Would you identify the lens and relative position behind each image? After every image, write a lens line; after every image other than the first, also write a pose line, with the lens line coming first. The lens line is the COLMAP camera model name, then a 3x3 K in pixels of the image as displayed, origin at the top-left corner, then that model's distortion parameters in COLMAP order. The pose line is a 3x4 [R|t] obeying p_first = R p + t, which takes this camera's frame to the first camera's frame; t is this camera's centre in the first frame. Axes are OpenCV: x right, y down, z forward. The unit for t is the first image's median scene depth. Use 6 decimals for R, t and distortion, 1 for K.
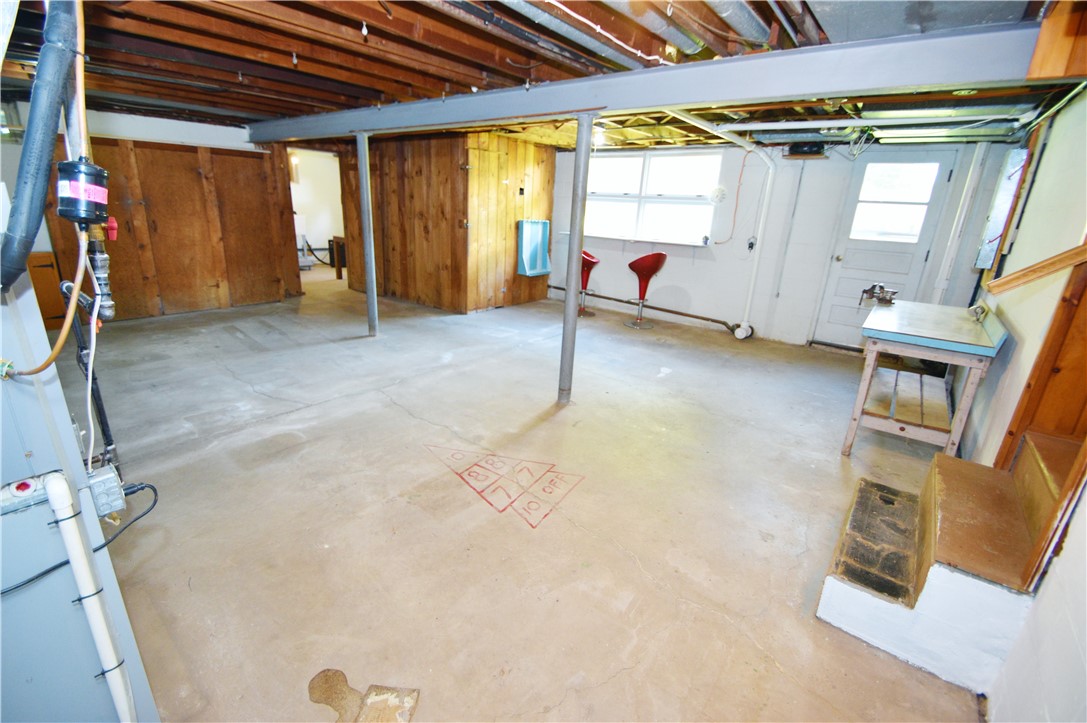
lens RADIAL K [[476.8, 0, 525.9], [0, 476.8, 356.6], [0, 0, 1]] dist [0.018877, -0.017163]
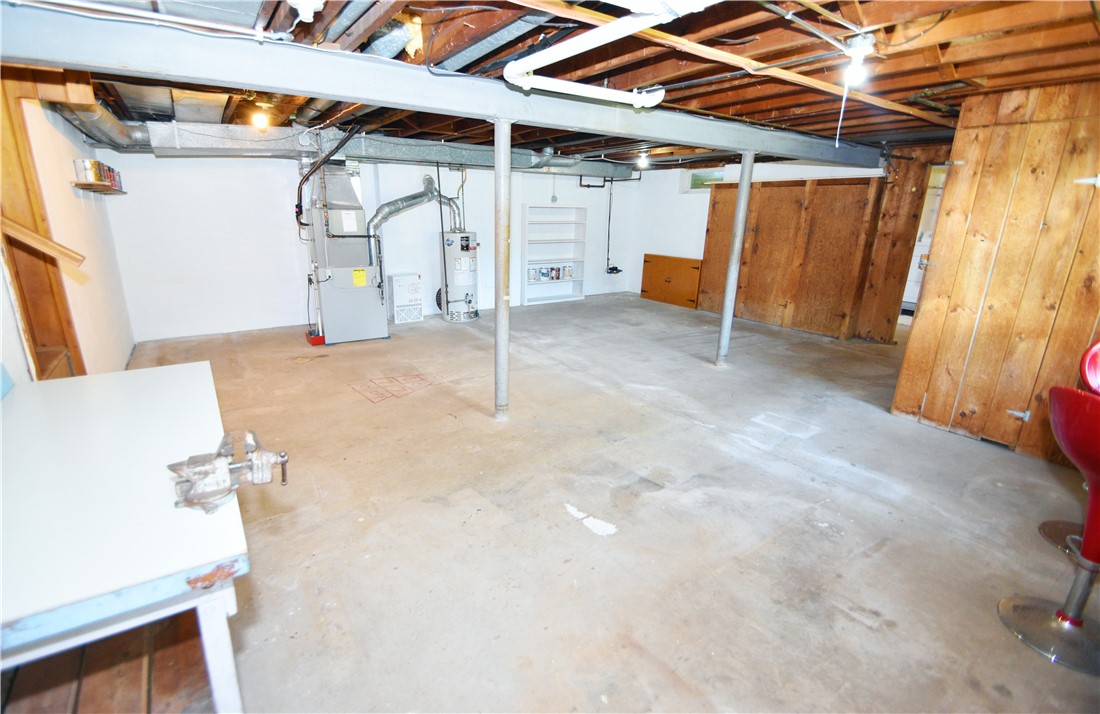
lens RADIAL K [[497.1, 0, 531.5], [0, 497.1, 352.7], [0, 0, 1]] dist [0.022616, -0.024801]
pose [[-0.290484, 0.214494, -0.932530, 0.747343], [-0.324646, 0.894657, 0.306910, -0.268627], [0.900124, 0.391895, -0.190249, 0.932673]]
